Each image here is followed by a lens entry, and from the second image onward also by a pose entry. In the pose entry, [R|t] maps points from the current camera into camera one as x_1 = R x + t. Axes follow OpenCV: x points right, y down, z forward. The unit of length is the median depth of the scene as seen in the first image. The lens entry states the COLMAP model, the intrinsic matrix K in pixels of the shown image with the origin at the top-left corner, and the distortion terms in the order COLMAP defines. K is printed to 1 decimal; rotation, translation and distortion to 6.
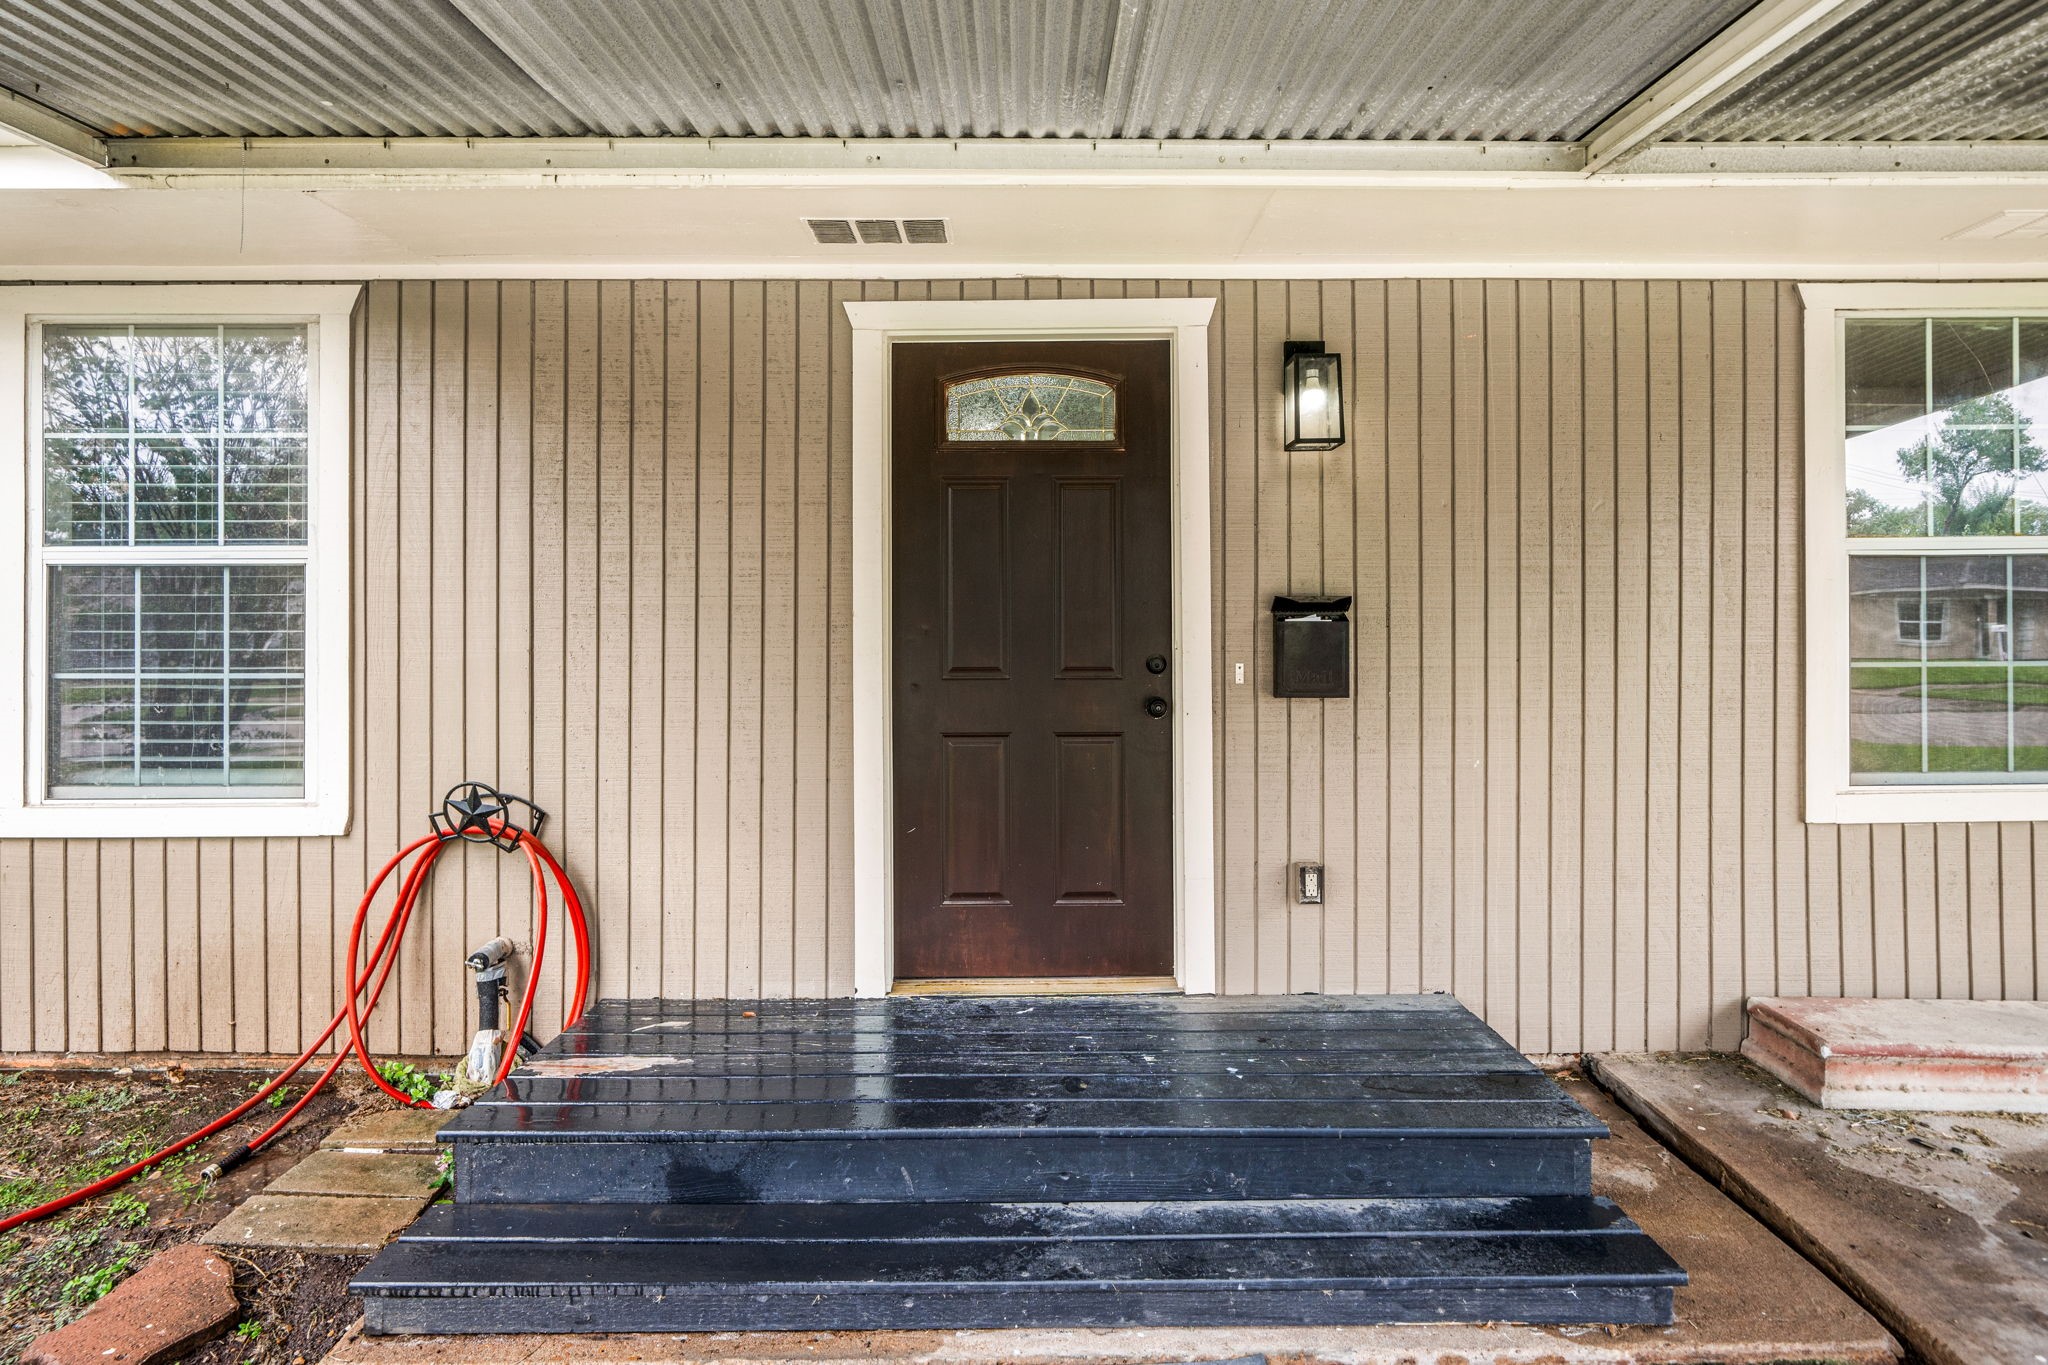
lens RADIAL K [[869.2, 0, 1018.5], [0, 869.2, 643.2], [0, 0, 1]] dist [0.002585, -0.000184]
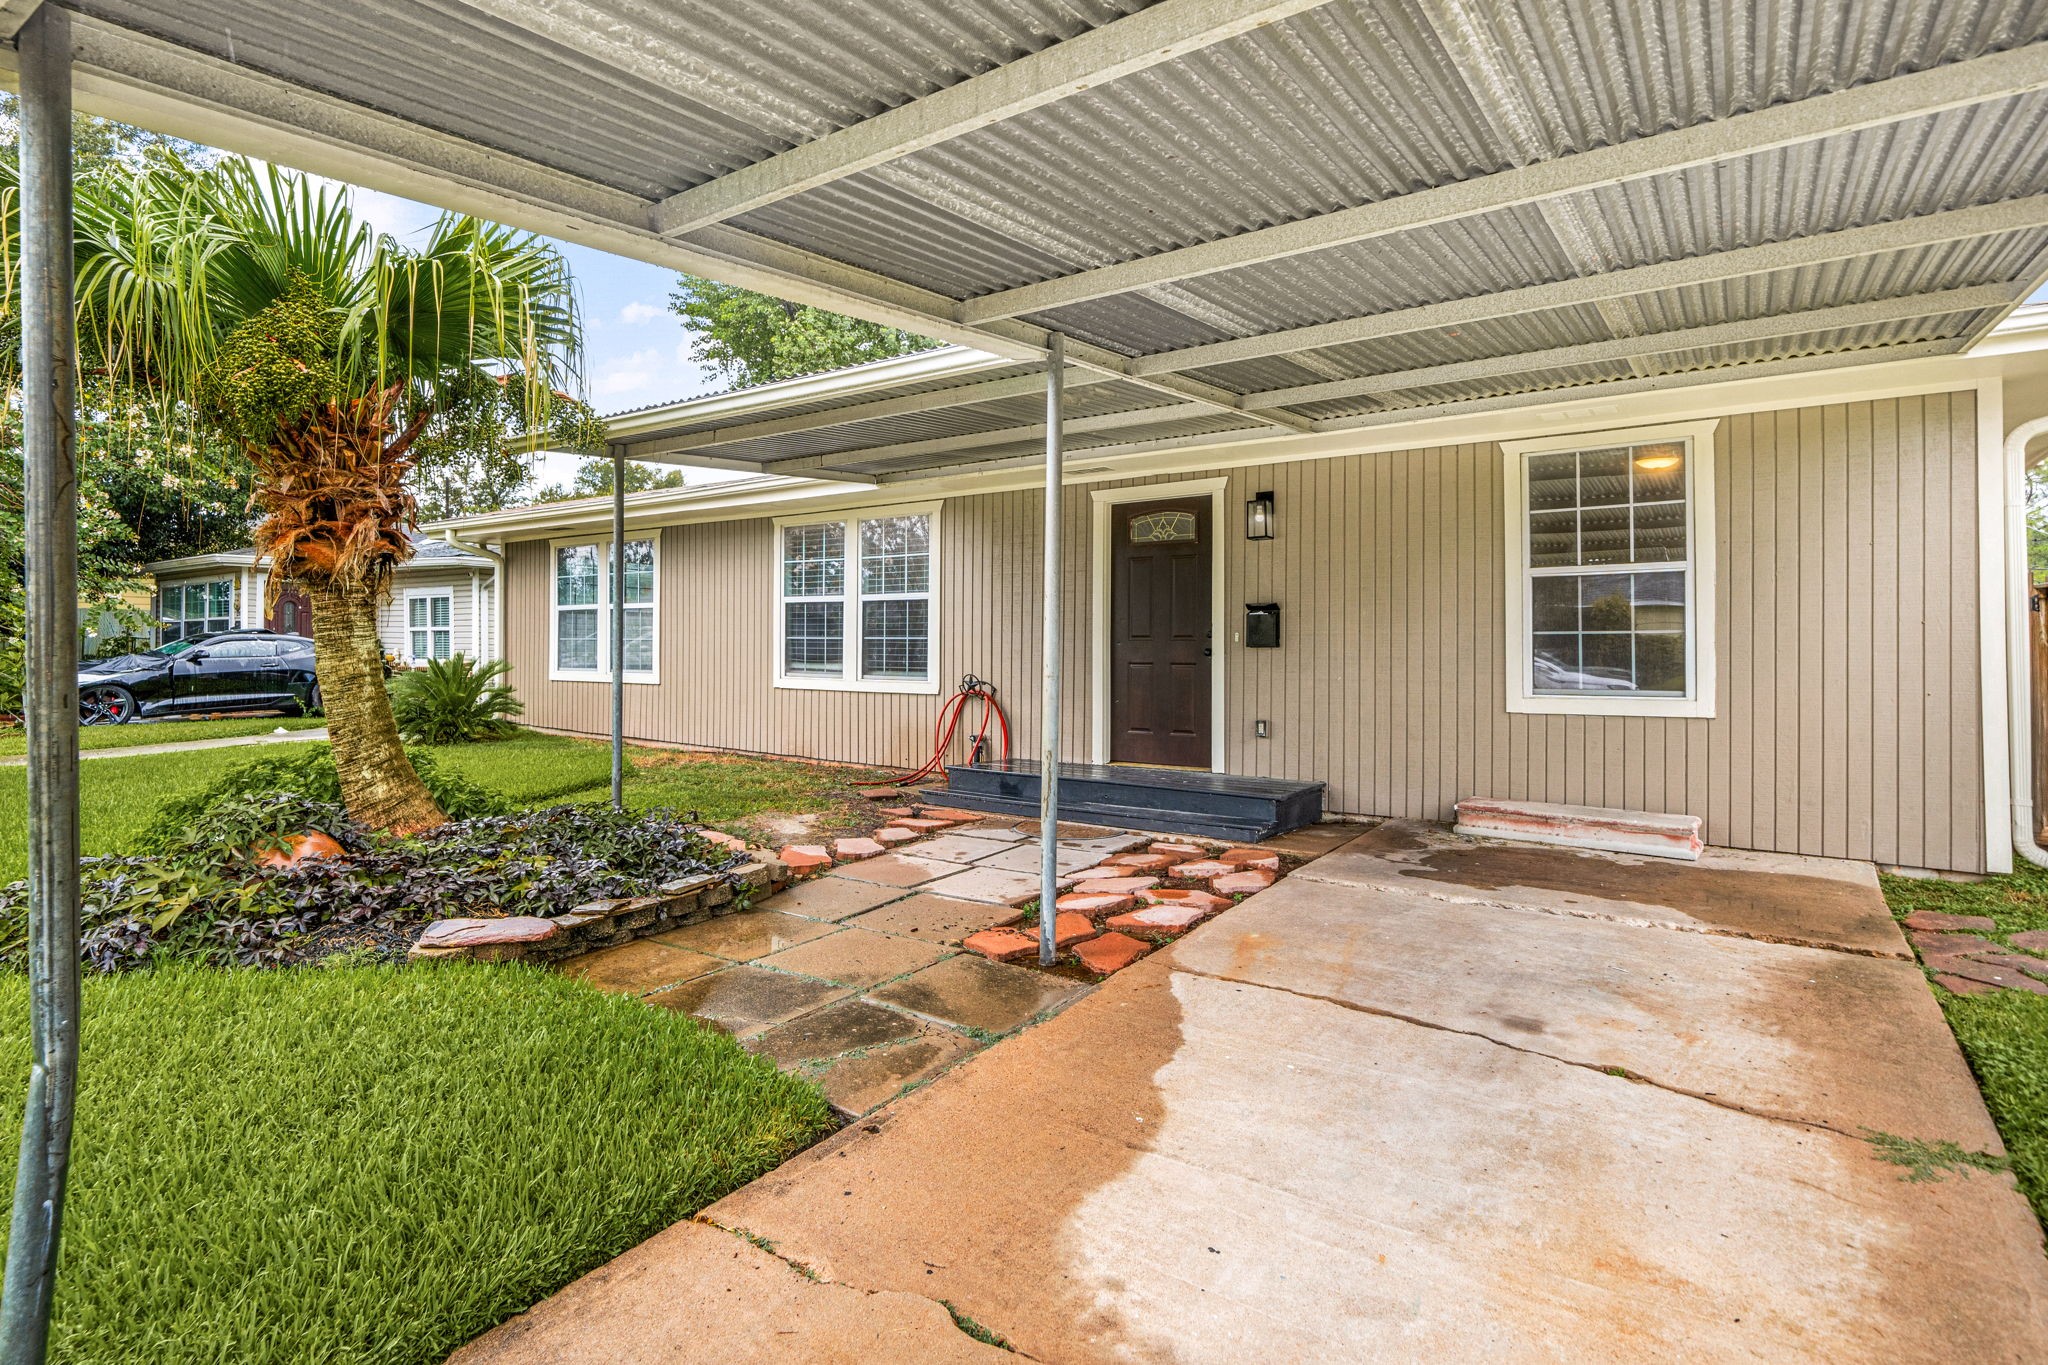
lens RADIAL K [[974.0, 0, 1017.1], [0, 974.0, 644.2], [0, 0, 1]] dist [0.016129, 0.000360]
pose [[0.820596, 0.004591, -0.571490, 1.253164], [-0.005970, 0.999982, -0.000538, 0.056696], [0.571477, 0.003853, 0.820609, -1.463437]]
